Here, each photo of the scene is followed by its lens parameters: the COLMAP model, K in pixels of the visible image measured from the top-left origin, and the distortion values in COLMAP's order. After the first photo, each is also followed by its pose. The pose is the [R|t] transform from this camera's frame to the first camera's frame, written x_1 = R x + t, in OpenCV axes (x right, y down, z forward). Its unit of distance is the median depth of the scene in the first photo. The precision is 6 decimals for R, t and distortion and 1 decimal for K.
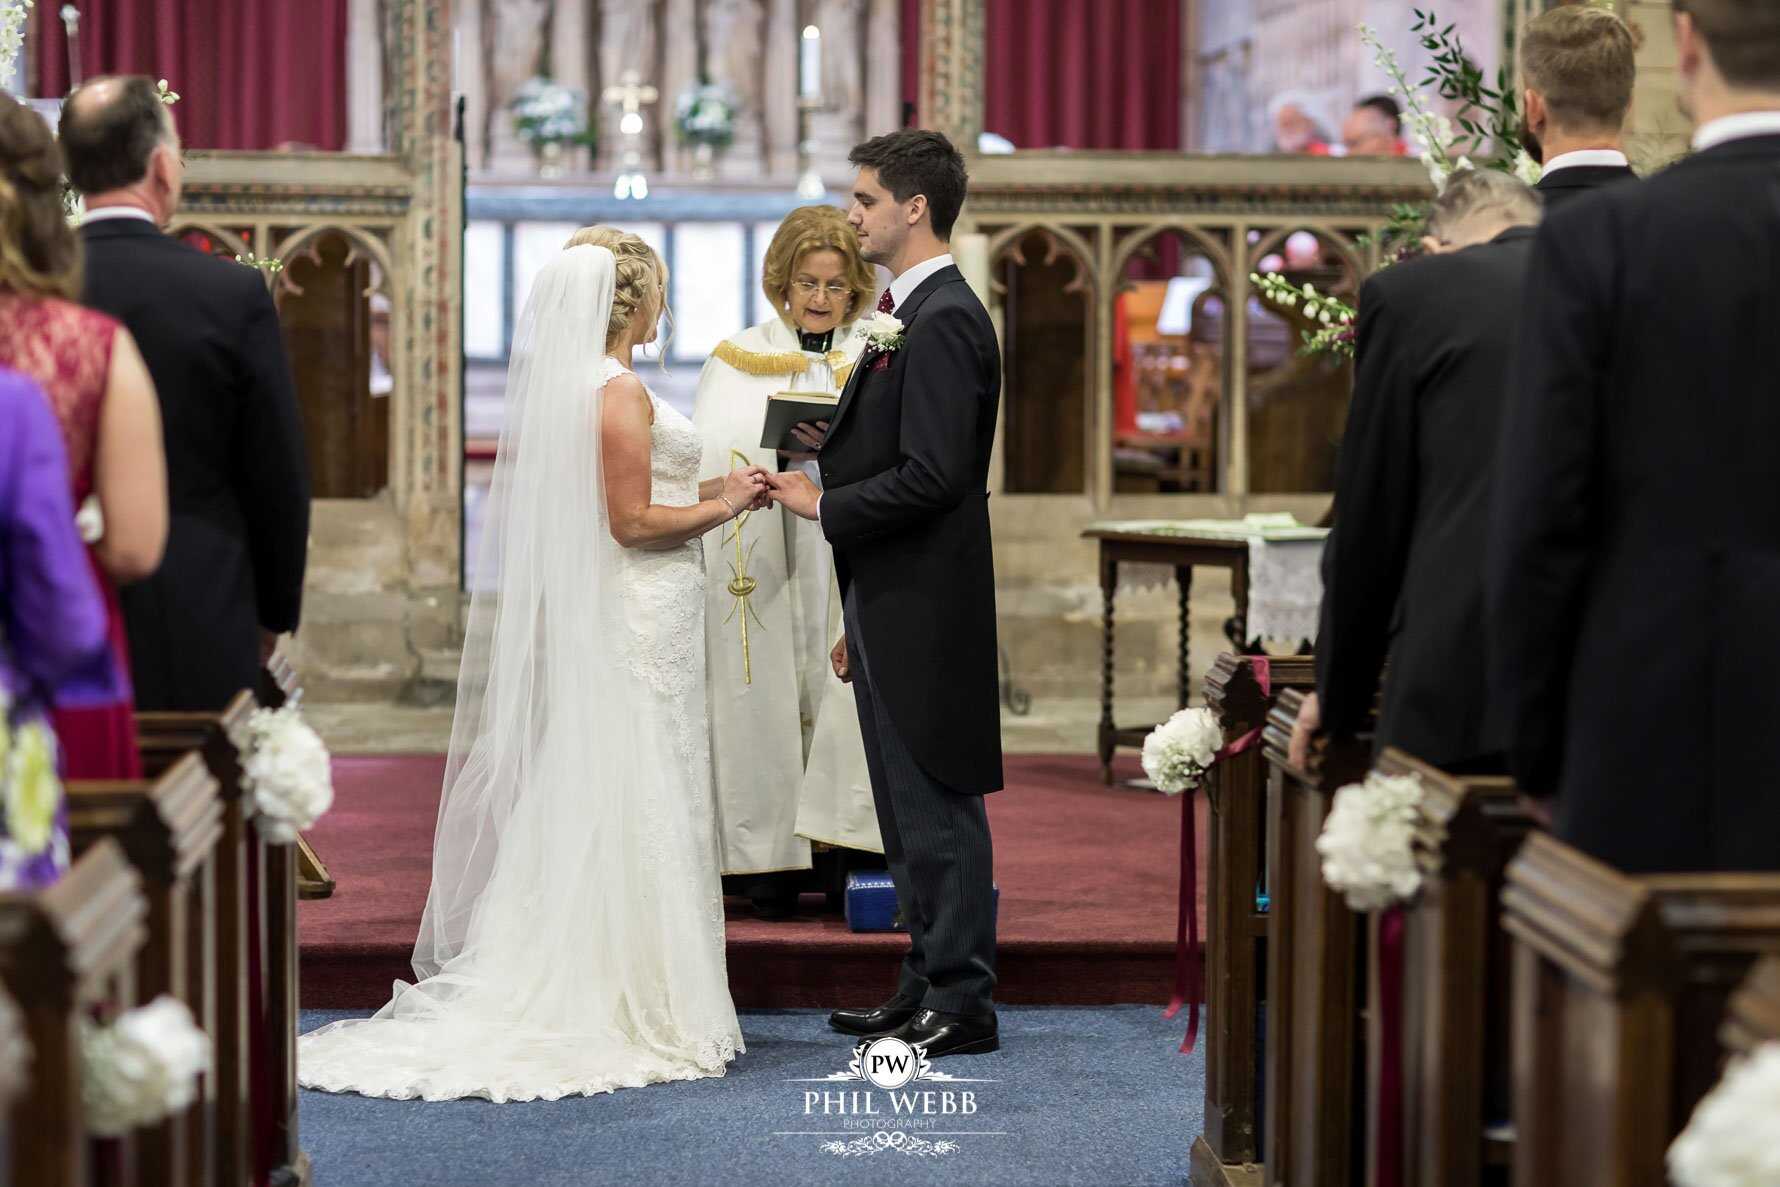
lens RADIAL K [[4290.4, 0, 890.1], [0, 4290.4, 594.0], [0, 0, 1]] dist [0.056042, 0.000000]
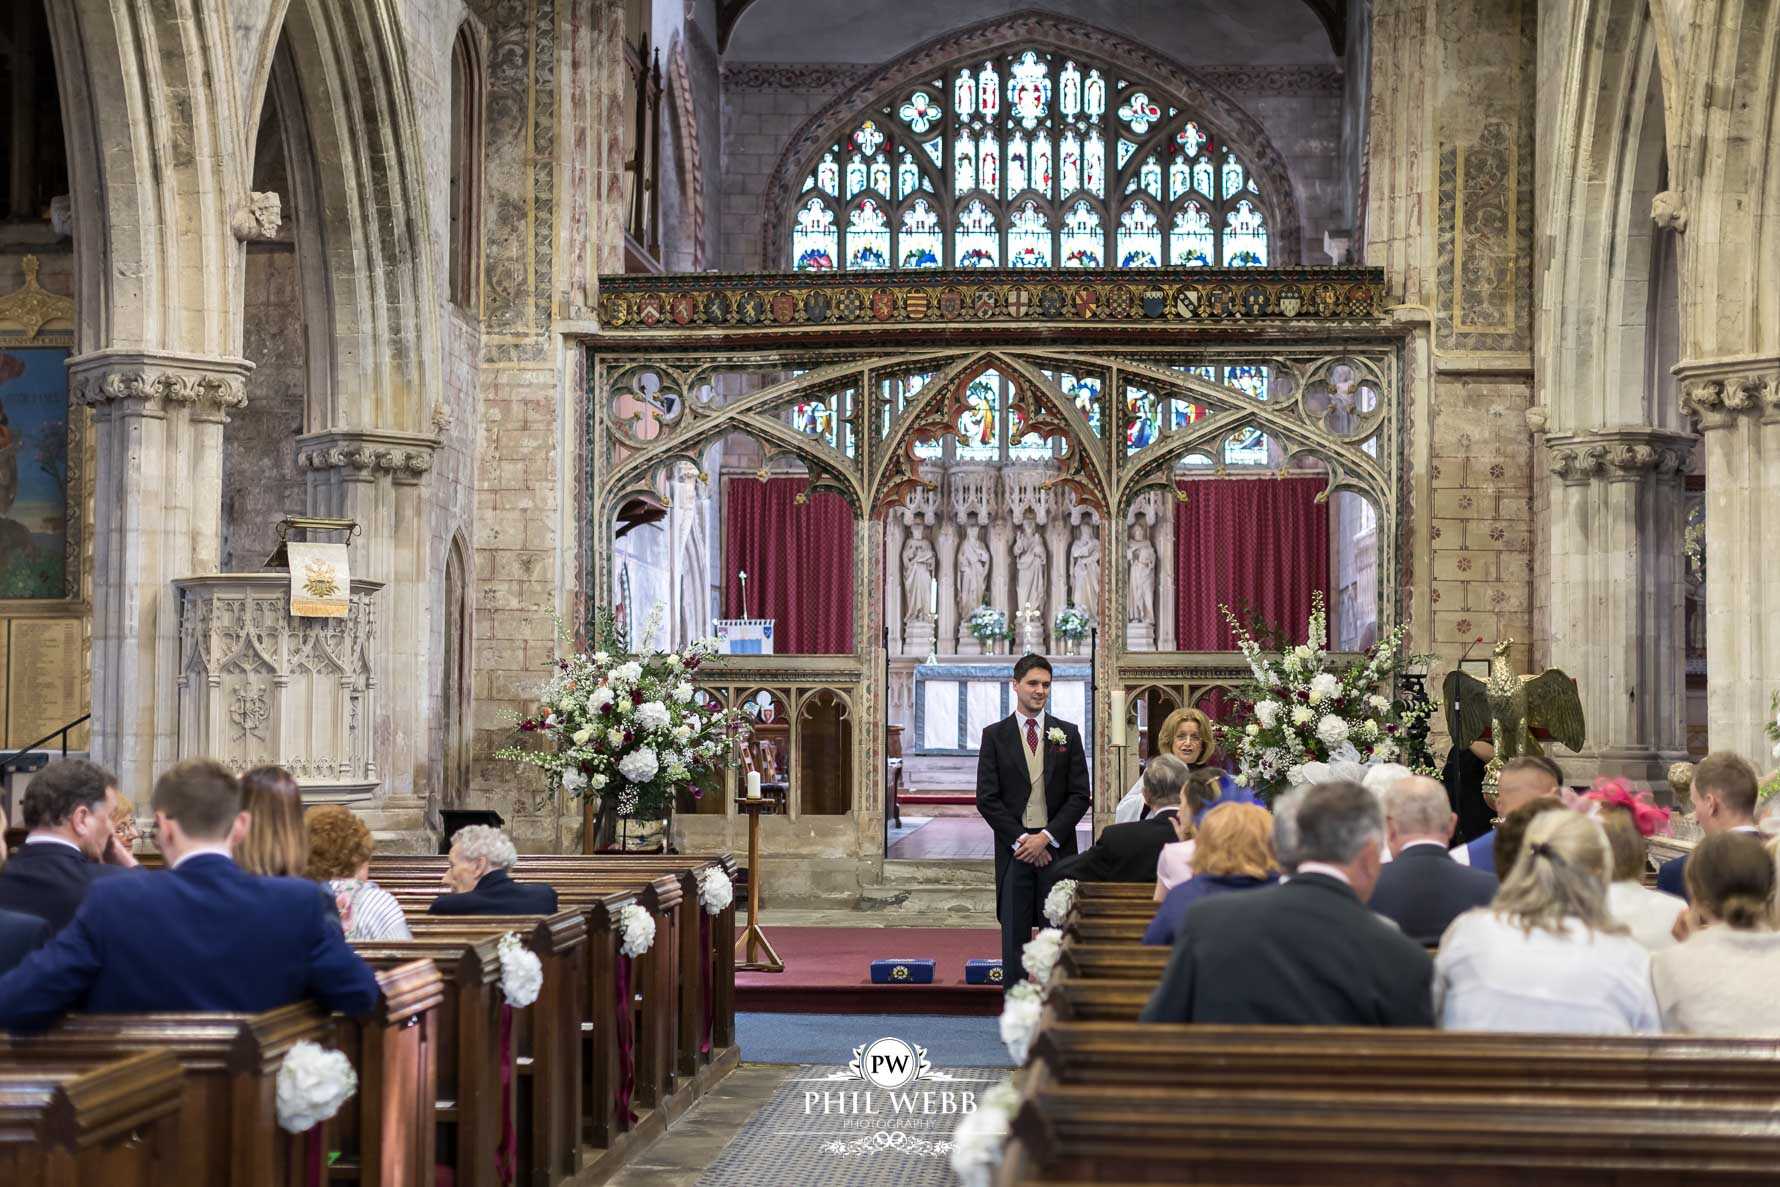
lens RADIAL K [[2546.9, 0, 880.2], [0, 2546.9, 603.8], [0, 0, 1]] dist [0.036107, 0.000000]
pose [[0.989174, -0.010250, -0.146390, 0.085390], [-0.006470, 0.993541, -0.113286, 0.017531], [0.146606, 0.113006, 0.982719, -0.261916]]
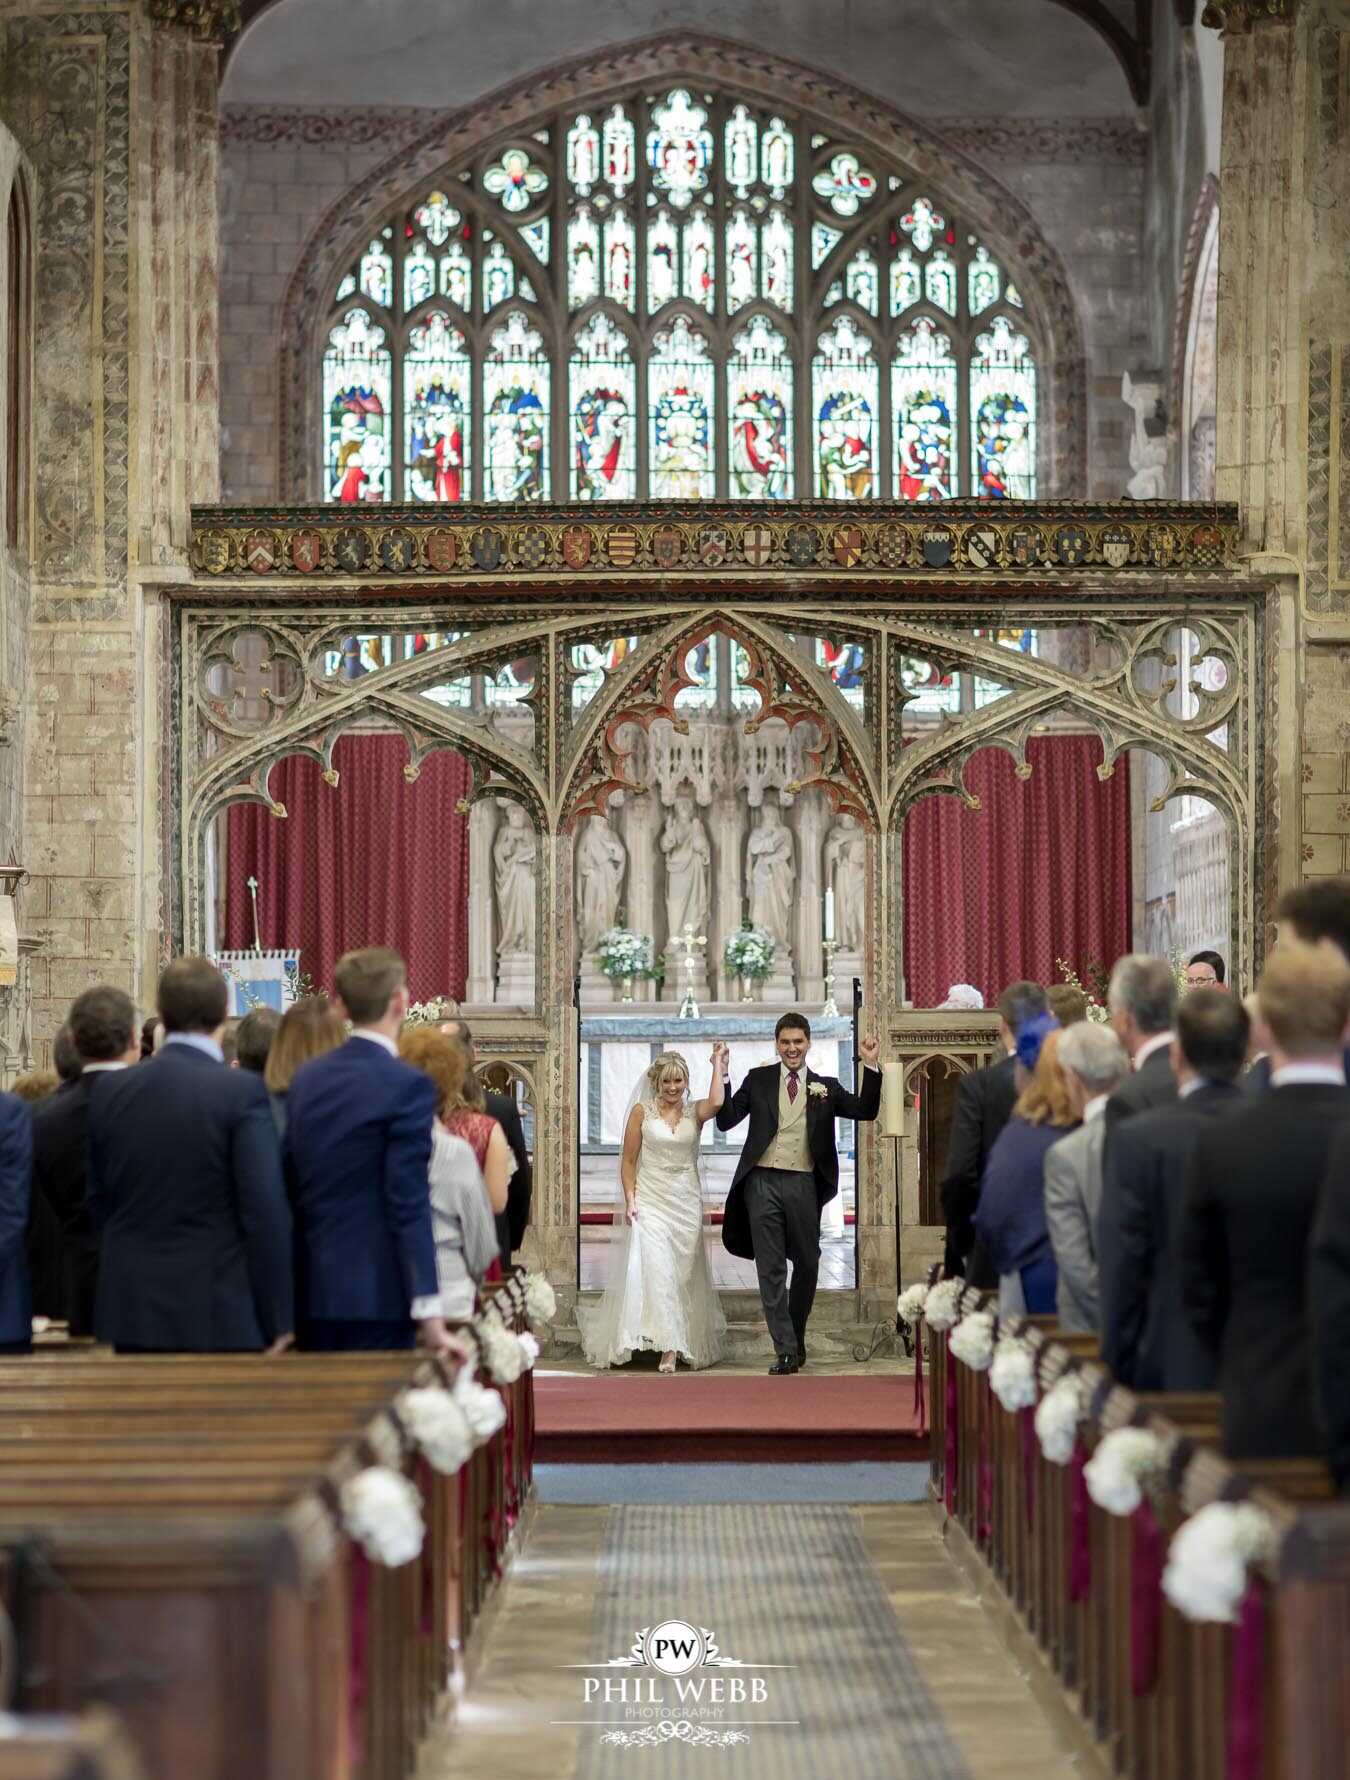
lens RADIAL K [[4393.1, 0, 680.3], [0, 4393.1, 883.6], [0, 0, 1]] dist [0.020443, 0.000000]
pose [[0.997849, -0.013715, -0.064100, 0.044377], [0.006200, 0.993229, -0.116007, 0.039514], [0.065257, 0.115361, 0.991178, -0.630019]]
